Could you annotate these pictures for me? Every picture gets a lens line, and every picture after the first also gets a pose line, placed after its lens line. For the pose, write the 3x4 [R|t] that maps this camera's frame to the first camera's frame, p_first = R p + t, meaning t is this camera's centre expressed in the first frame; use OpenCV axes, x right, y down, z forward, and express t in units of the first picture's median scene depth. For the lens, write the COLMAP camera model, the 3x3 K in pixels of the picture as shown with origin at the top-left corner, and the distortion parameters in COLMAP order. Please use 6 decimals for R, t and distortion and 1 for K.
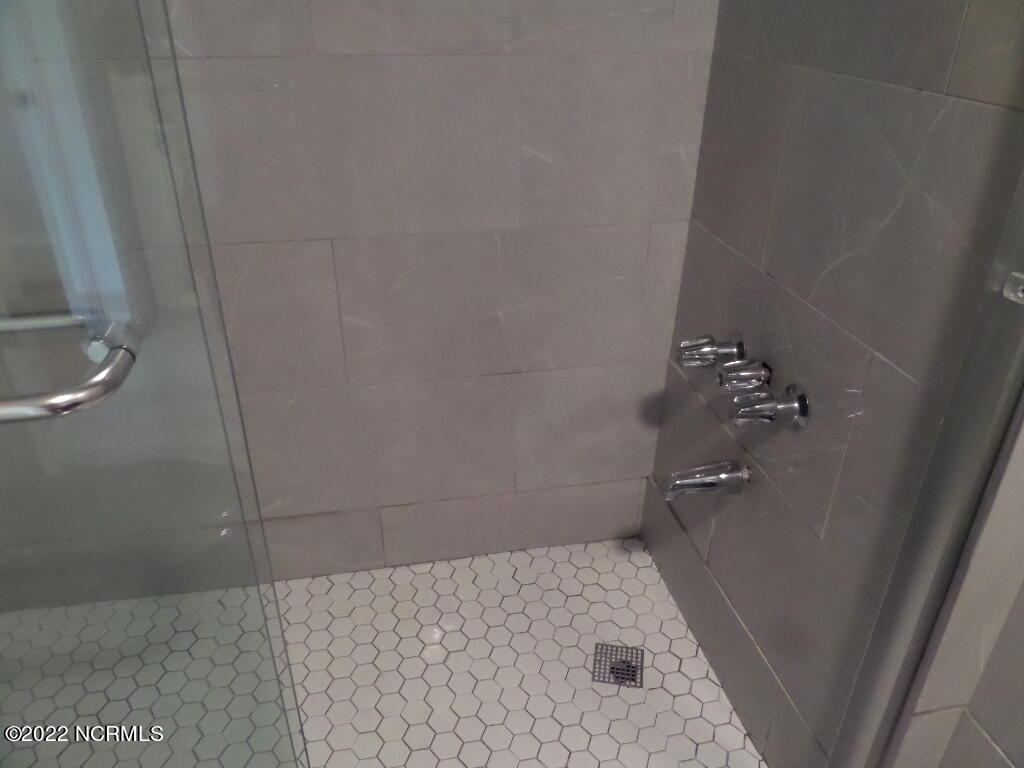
lens RADIAL K [[751.3, 0, 509.3], [0, 751.3, 386.5], [0, 0, 1]] dist [0.000626, -0.004779]
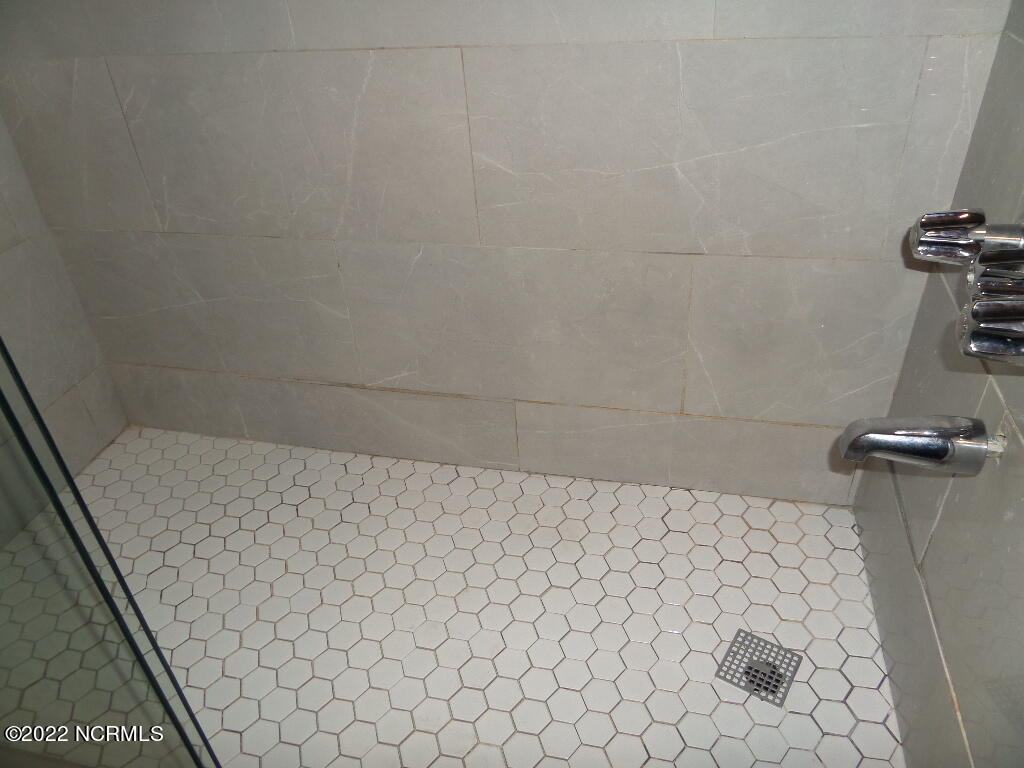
lens RADIAL K [[751.3, 0, 514.0], [0, 751.3, 382.8], [0, 0, 1]] dist [0.000626, -0.004779]
pose [[0.912462, 0.177733, -0.368543, 0.143823], [-0.138918, 0.981795, 0.129538, 0.035070], [0.384857, -0.067001, 0.920541, 0.241981]]
